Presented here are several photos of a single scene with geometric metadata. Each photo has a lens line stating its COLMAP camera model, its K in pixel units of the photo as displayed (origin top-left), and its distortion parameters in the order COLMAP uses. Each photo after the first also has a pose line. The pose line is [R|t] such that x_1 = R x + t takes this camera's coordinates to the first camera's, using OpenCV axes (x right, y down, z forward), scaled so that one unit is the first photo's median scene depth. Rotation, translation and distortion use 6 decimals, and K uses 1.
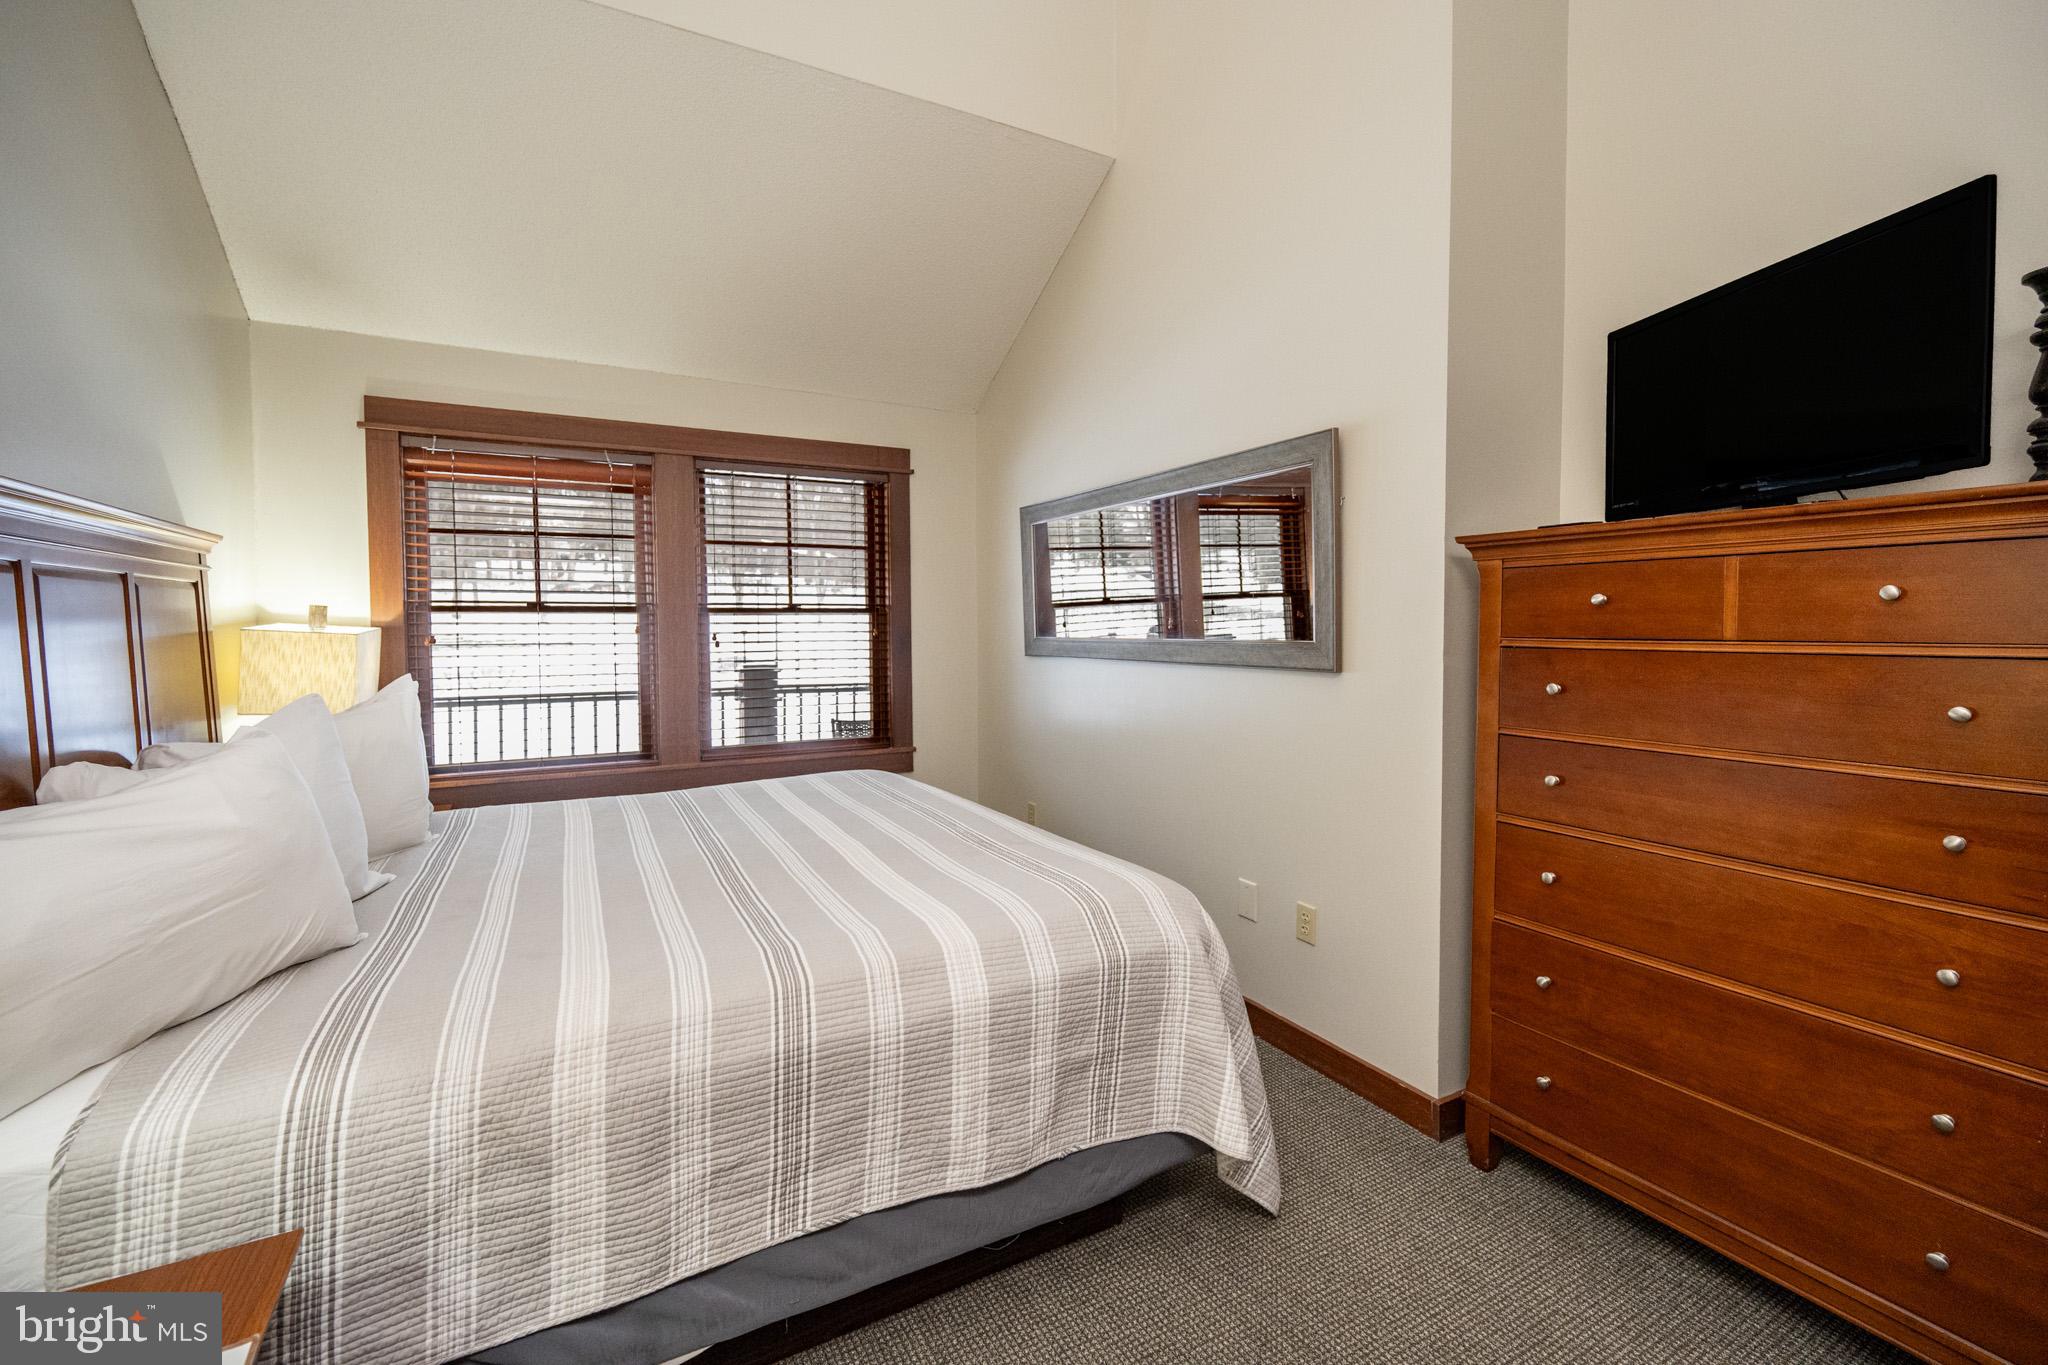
lens RADIAL K [[841.3, 0, 1011.7], [0, 841.3, 679.4], [0, 0, 1]] dist [0.000710, -0.000643]
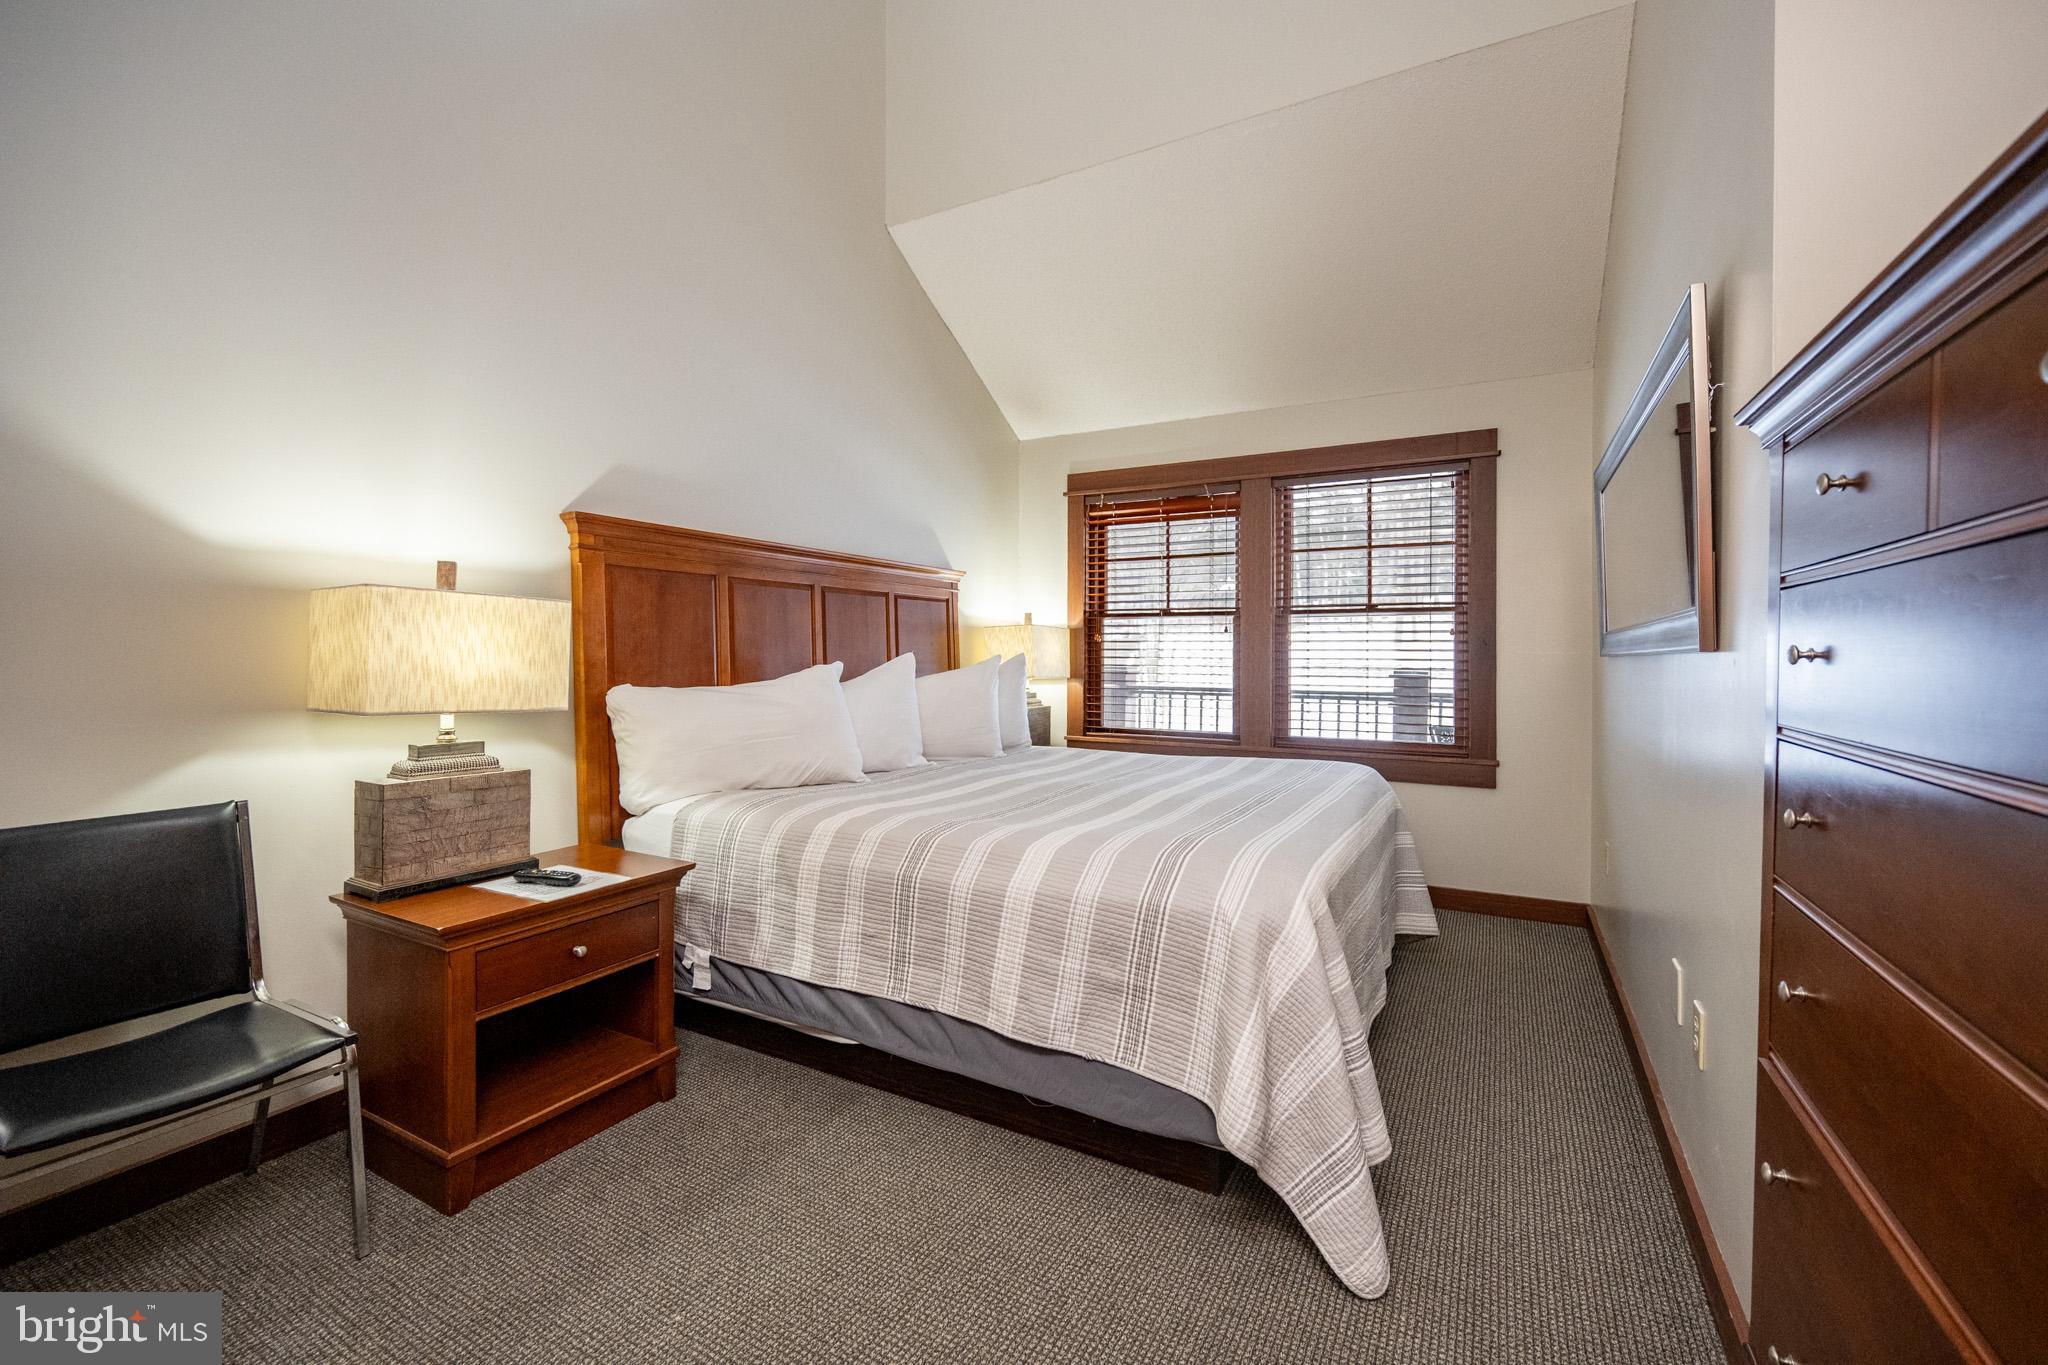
lens RADIAL K [[841.3, 0, 1063.4], [0, 841.3, 689.1], [0, 0, 1]] dist [0.000710, -0.000643]
pose [[0.563748, 0.040409, -0.824958, 0.687831], [-0.060896, 0.998118, 0.007276, 0.050198], [0.823699, 0.046135, 0.565147, 0.229181]]
